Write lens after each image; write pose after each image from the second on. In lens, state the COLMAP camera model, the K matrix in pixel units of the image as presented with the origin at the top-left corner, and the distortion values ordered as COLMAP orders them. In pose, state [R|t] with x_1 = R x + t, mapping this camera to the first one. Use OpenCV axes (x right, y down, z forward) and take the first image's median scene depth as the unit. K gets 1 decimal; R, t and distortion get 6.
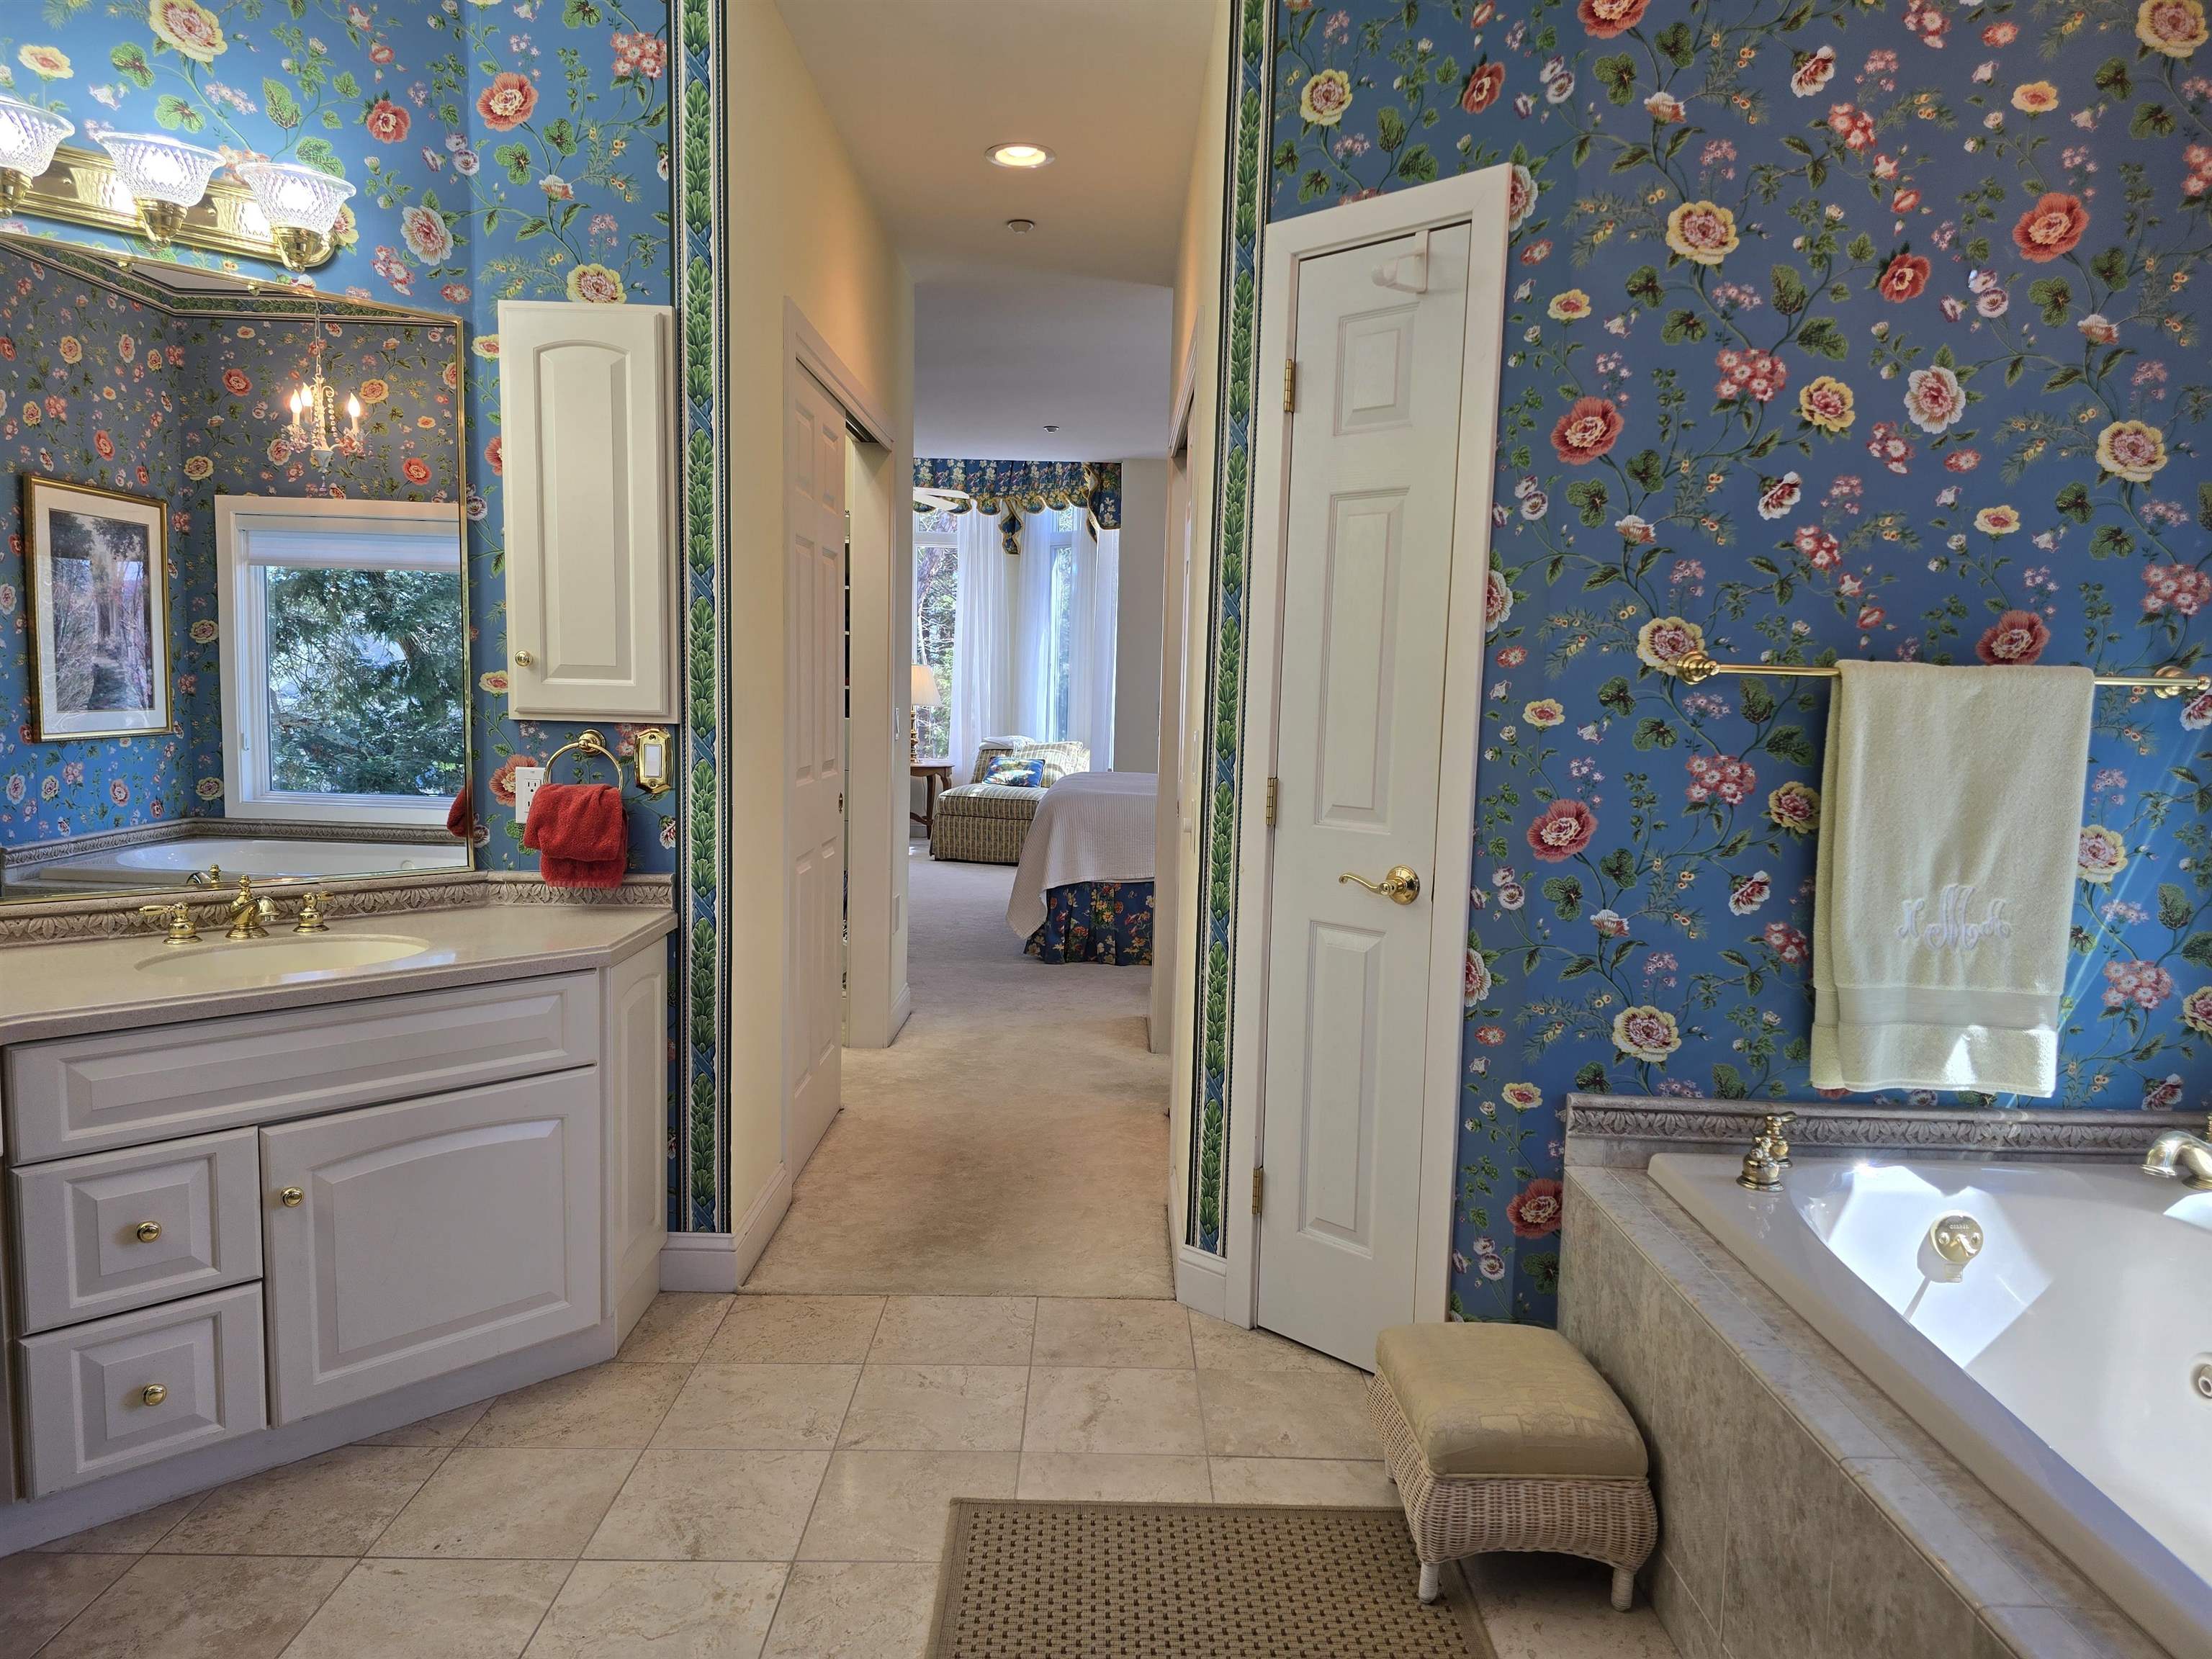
lens RADIAL K [[1470.9, 0, 1100.0], [0, 1470.9, 844.7], [0, 0, 1]] dist [0.053952, -0.045807]
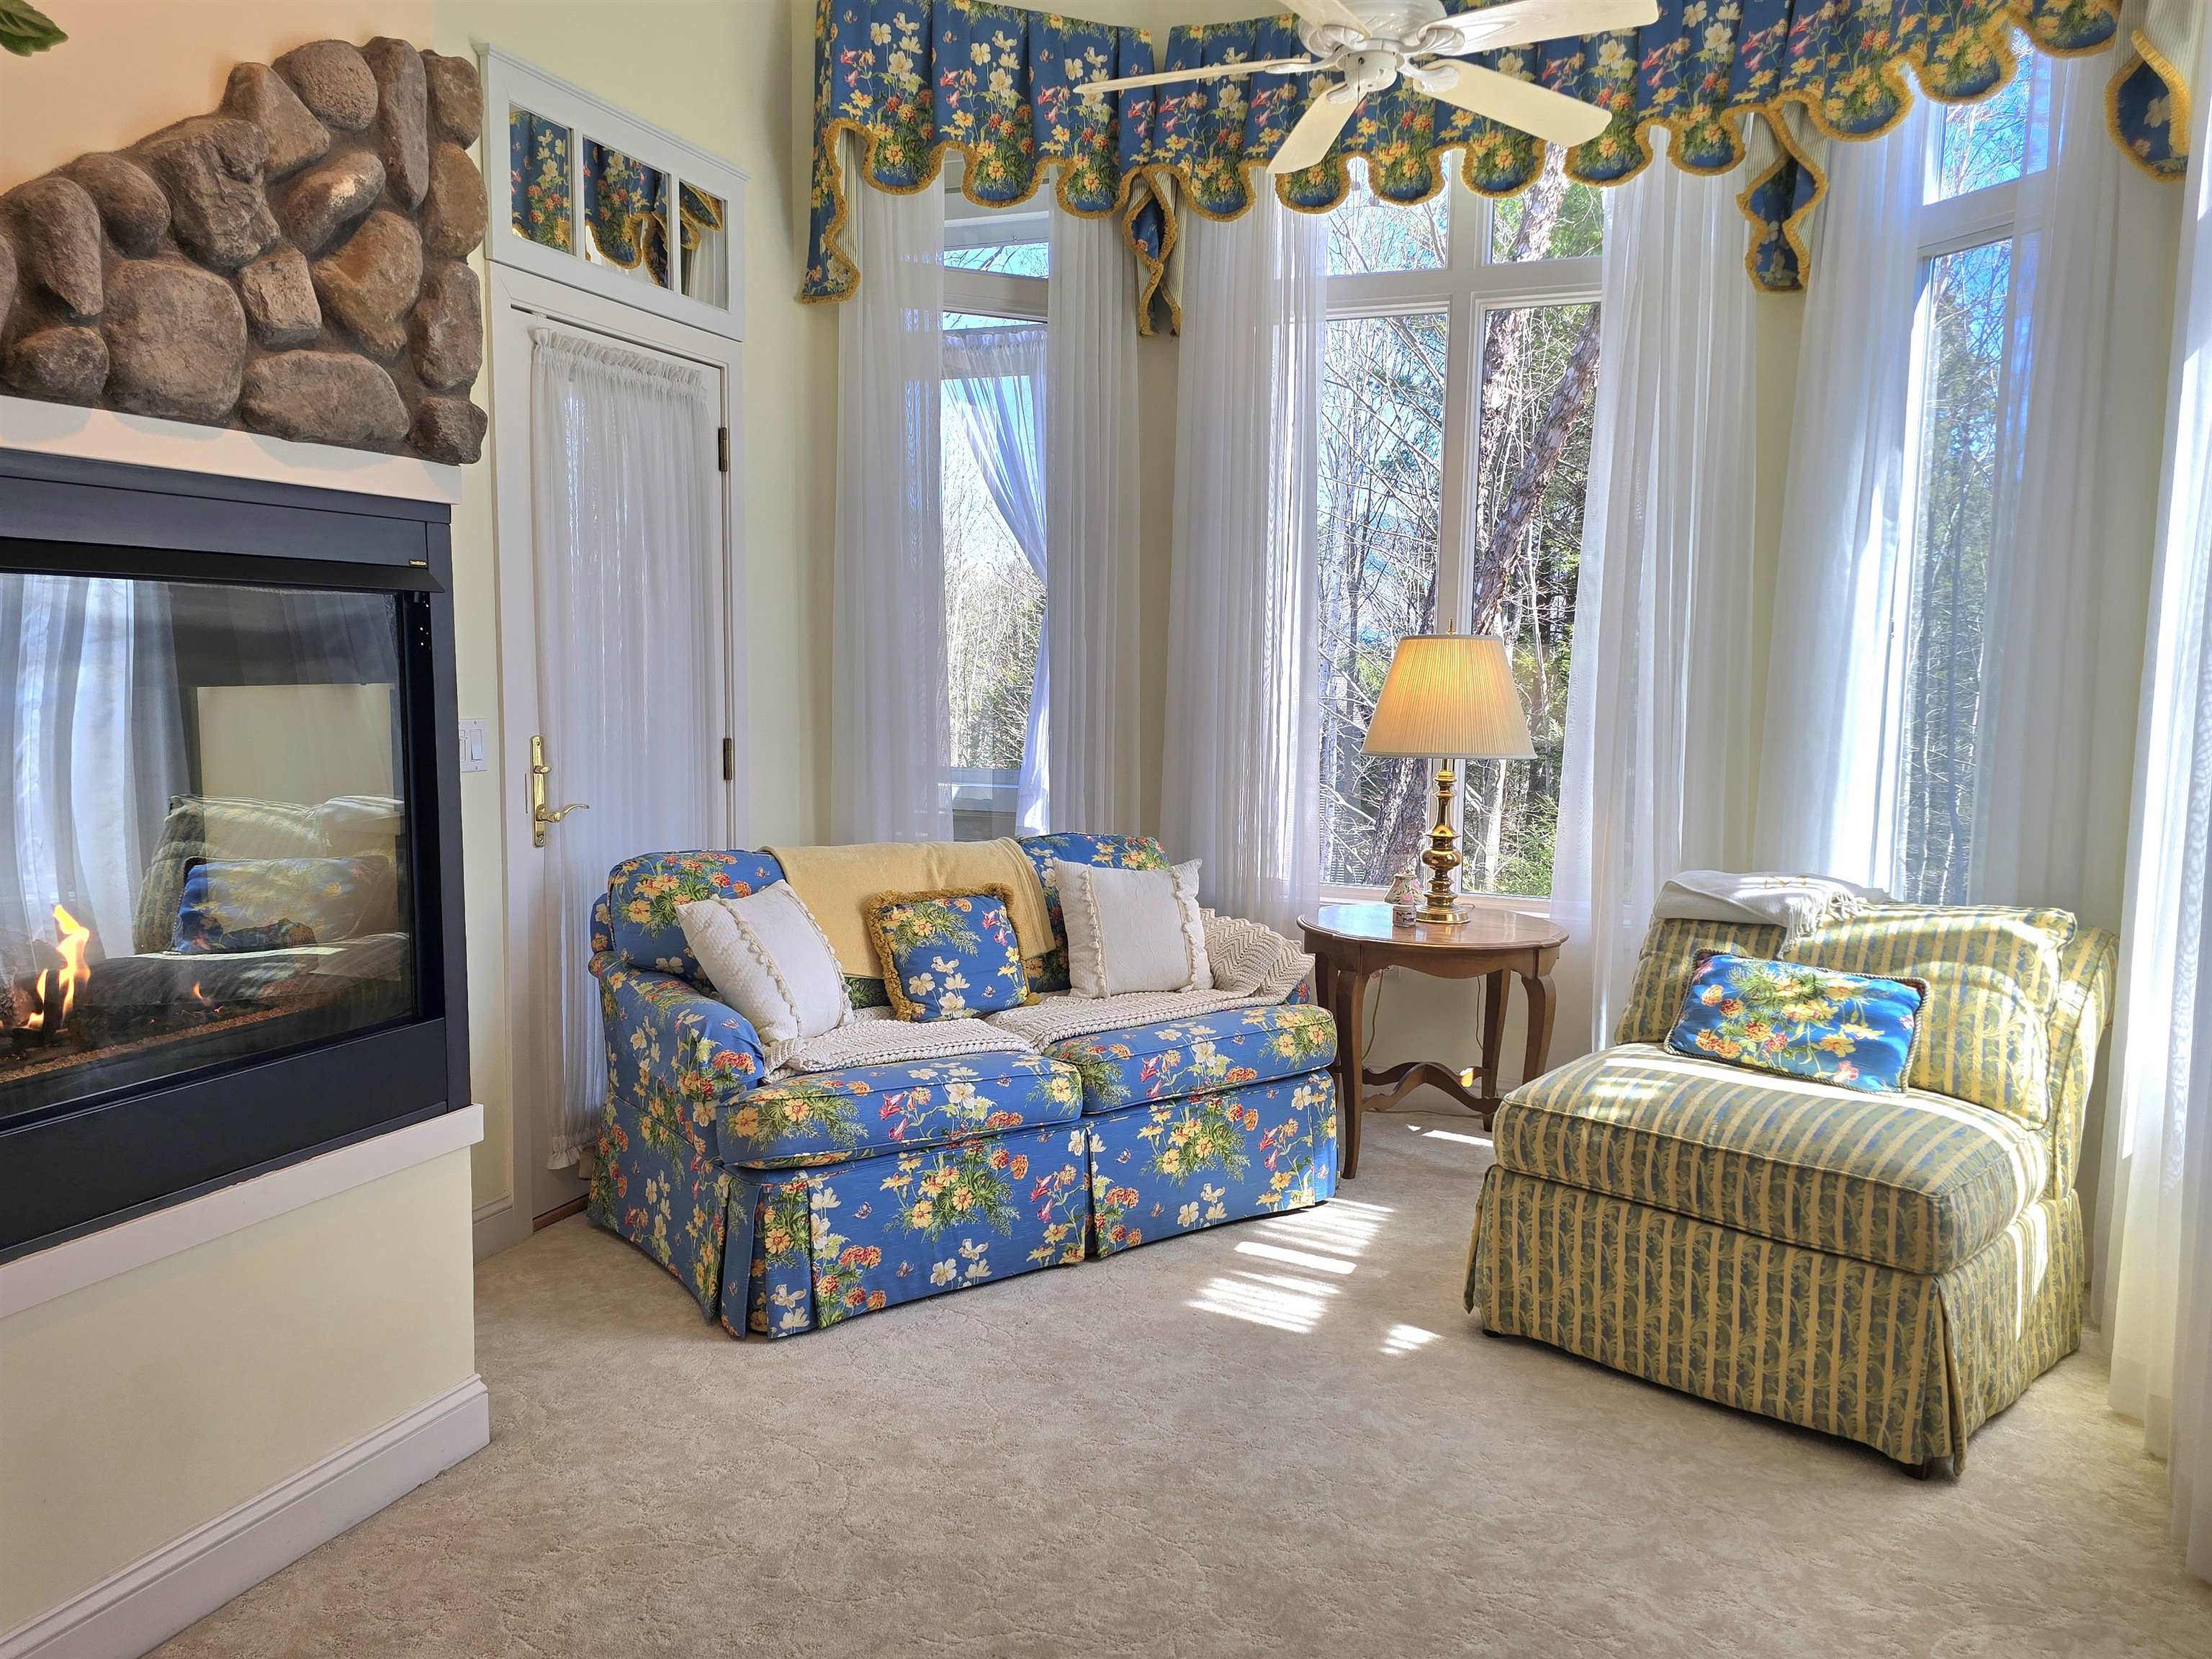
lens RADIAL K [[1470.9, 0, 1100.0], [0, 1470.9, 844.7], [0, 0, 1]] dist [0.053952, -0.045807]
pose [[0.916361, 0.025066, -0.399568, -0.062927], [-0.023669, 0.999684, 0.008429, -0.076799], [0.399654, 0.001733, 0.916665, 0.650845]]
